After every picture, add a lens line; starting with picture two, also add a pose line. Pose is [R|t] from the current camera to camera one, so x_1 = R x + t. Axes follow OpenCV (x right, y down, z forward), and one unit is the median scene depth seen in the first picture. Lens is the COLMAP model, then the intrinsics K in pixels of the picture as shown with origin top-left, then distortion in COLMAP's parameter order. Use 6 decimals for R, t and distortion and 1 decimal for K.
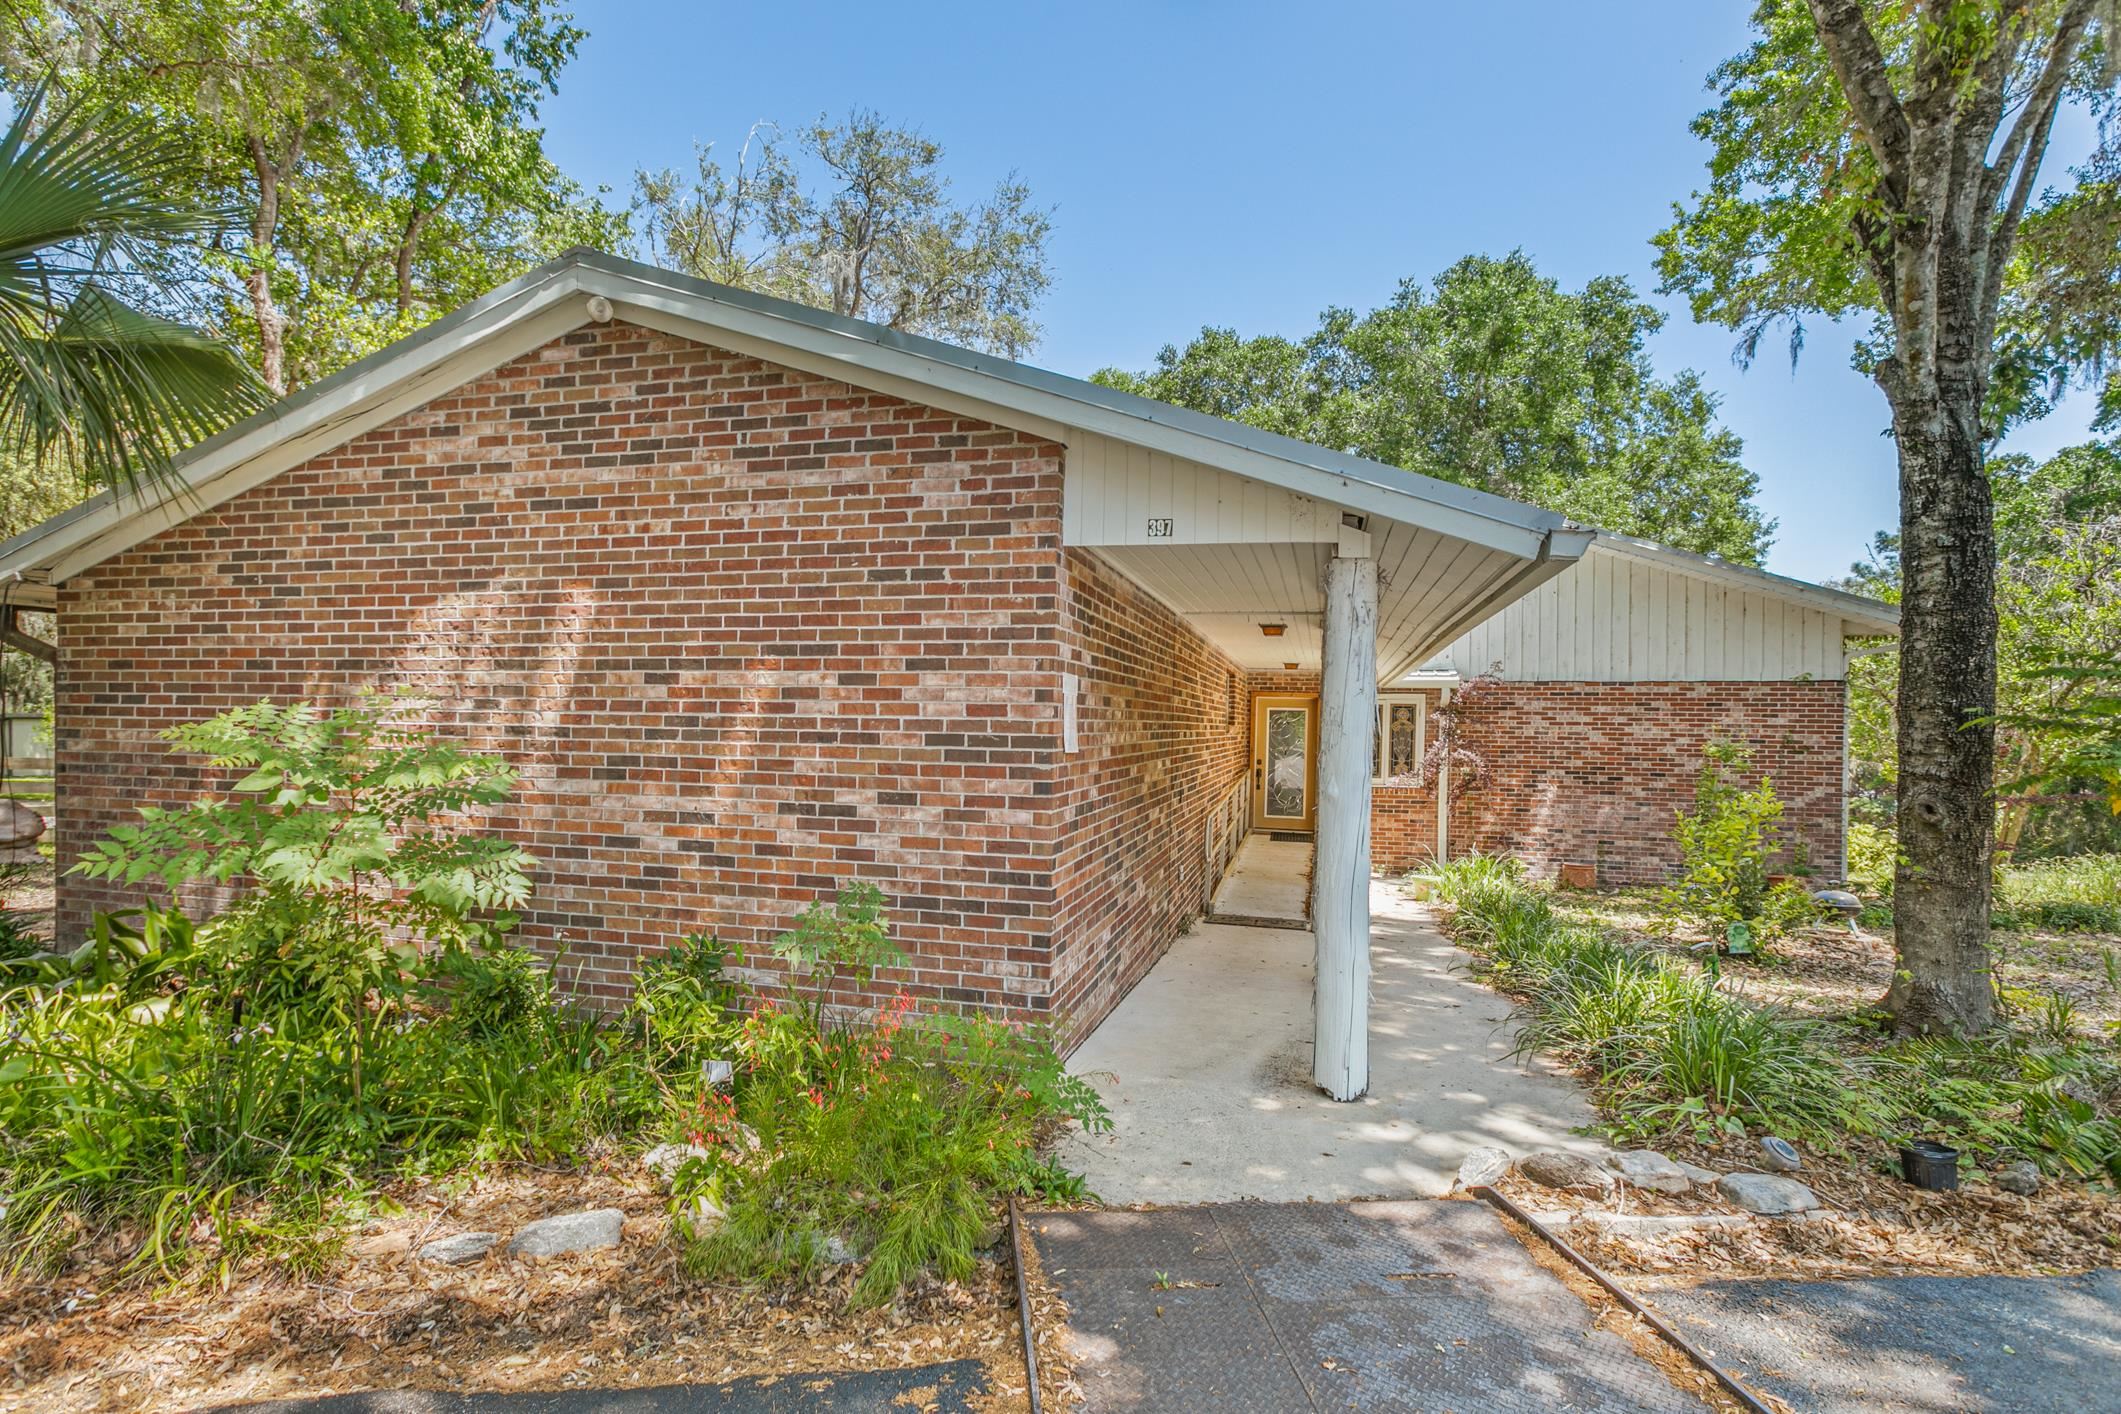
lens RADIAL K [[1004.5, 0, 1060.5], [0, 1004.5, 707.0], [0, 0, 1]] dist [-0.014266, 0.011433]
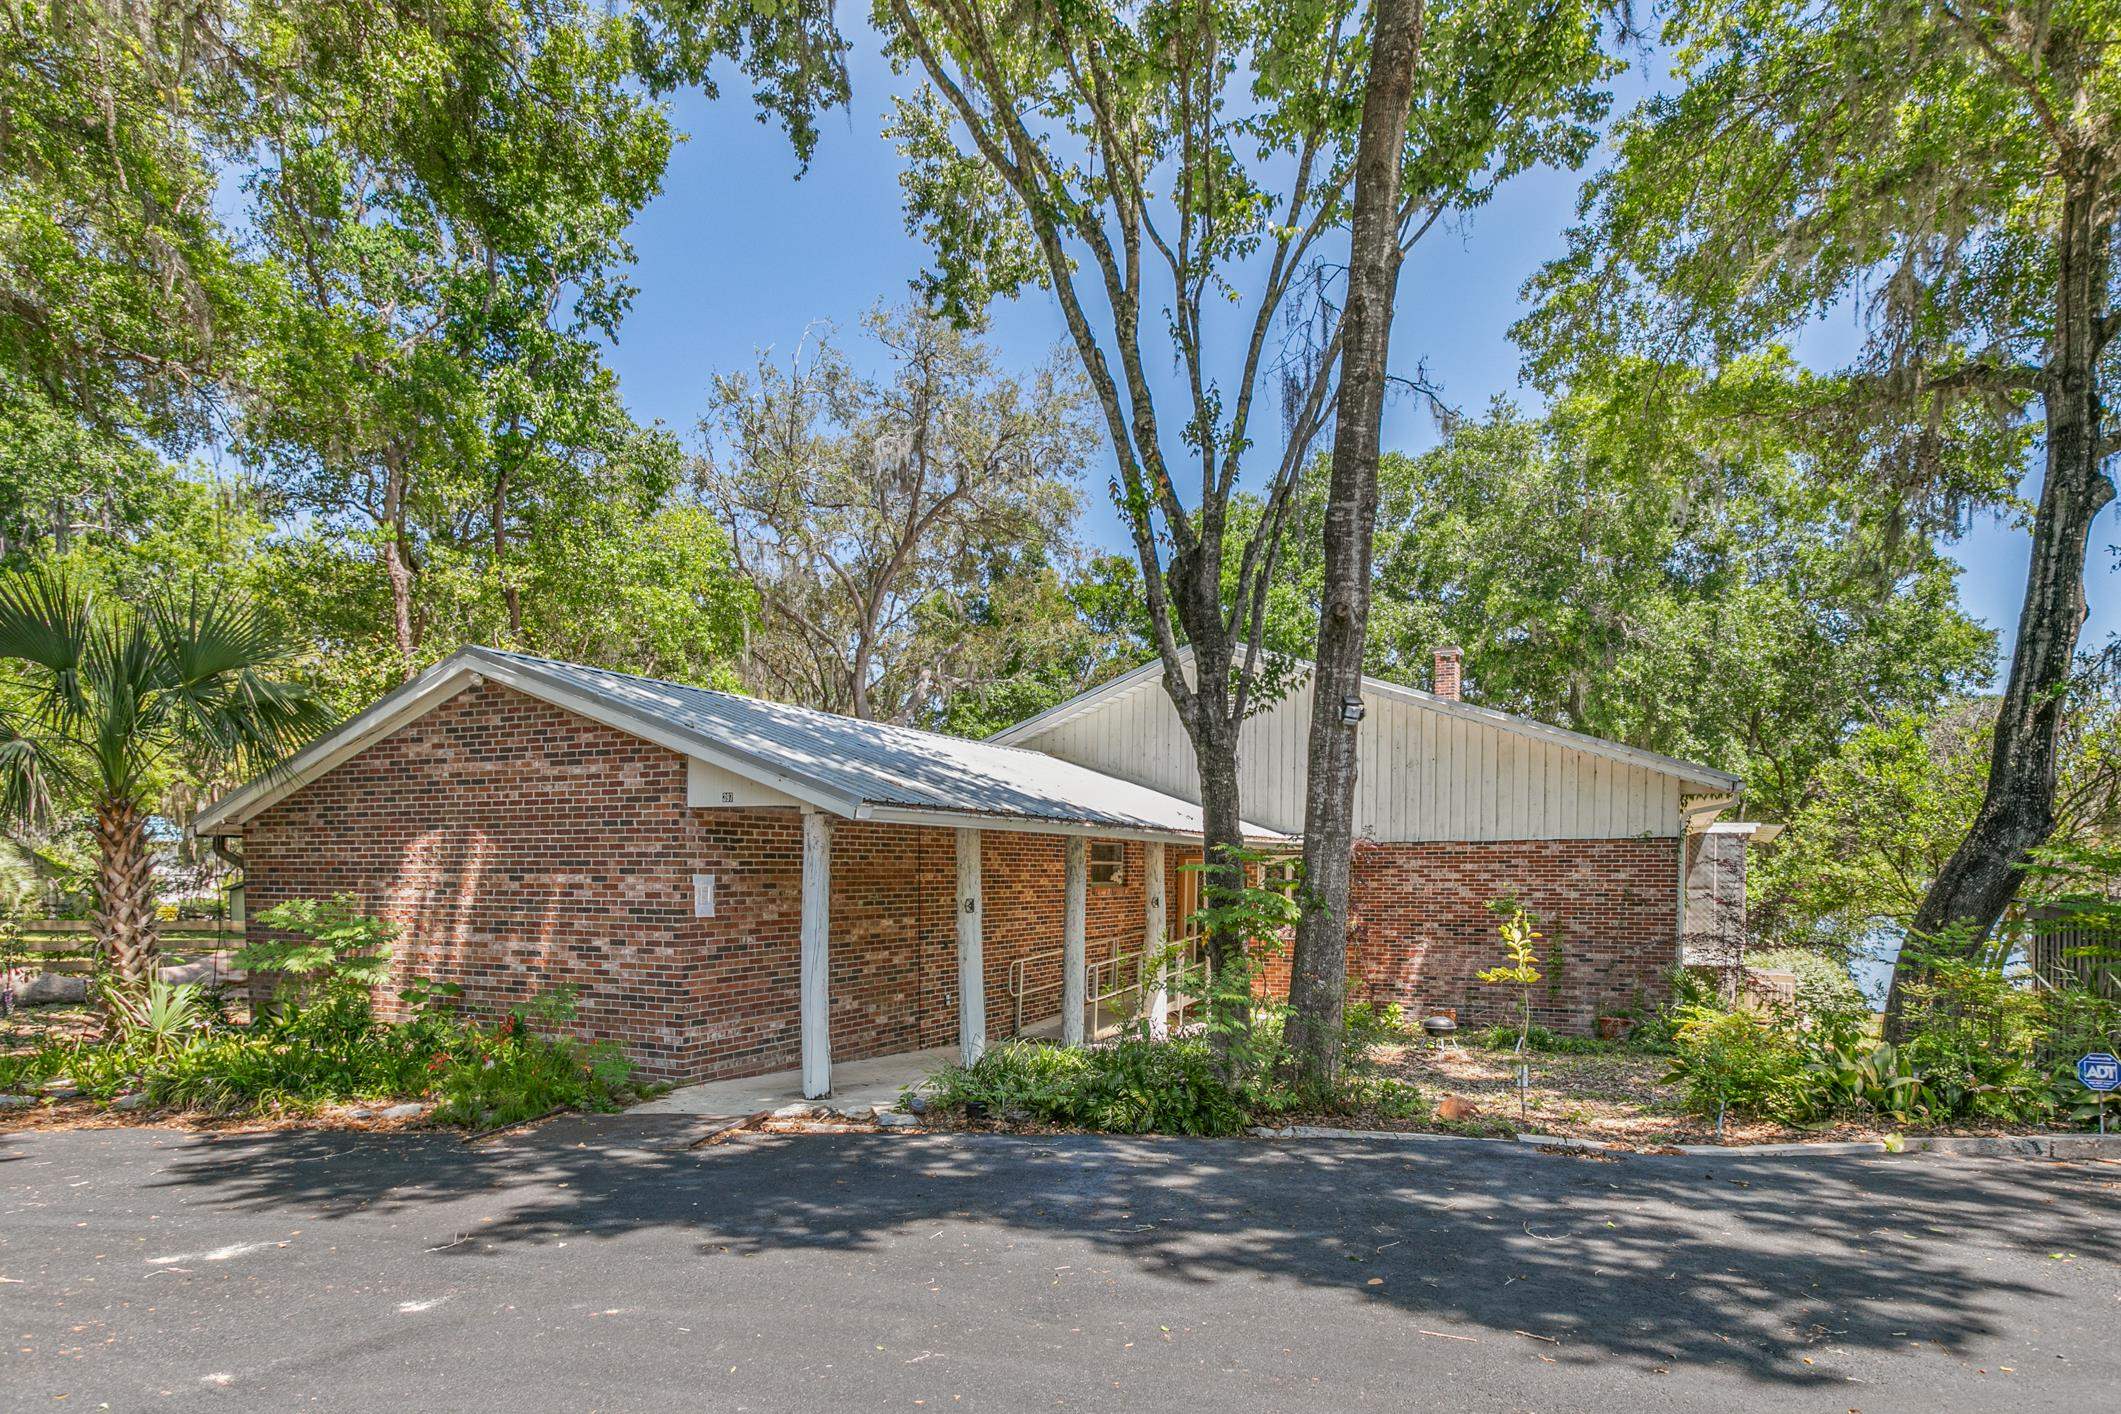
lens RADIAL K [[1204.0, 0, 1123.7], [0, 1204.0, 895.1], [0, 0, 1]] dist [0.001651, -0.000128]
pose [[0.981964, -0.010967, -0.188749, 1.108013], [0.018243, 0.999154, 0.036858, -0.058475], [0.188185, -0.039637, 0.981333, -0.955730]]
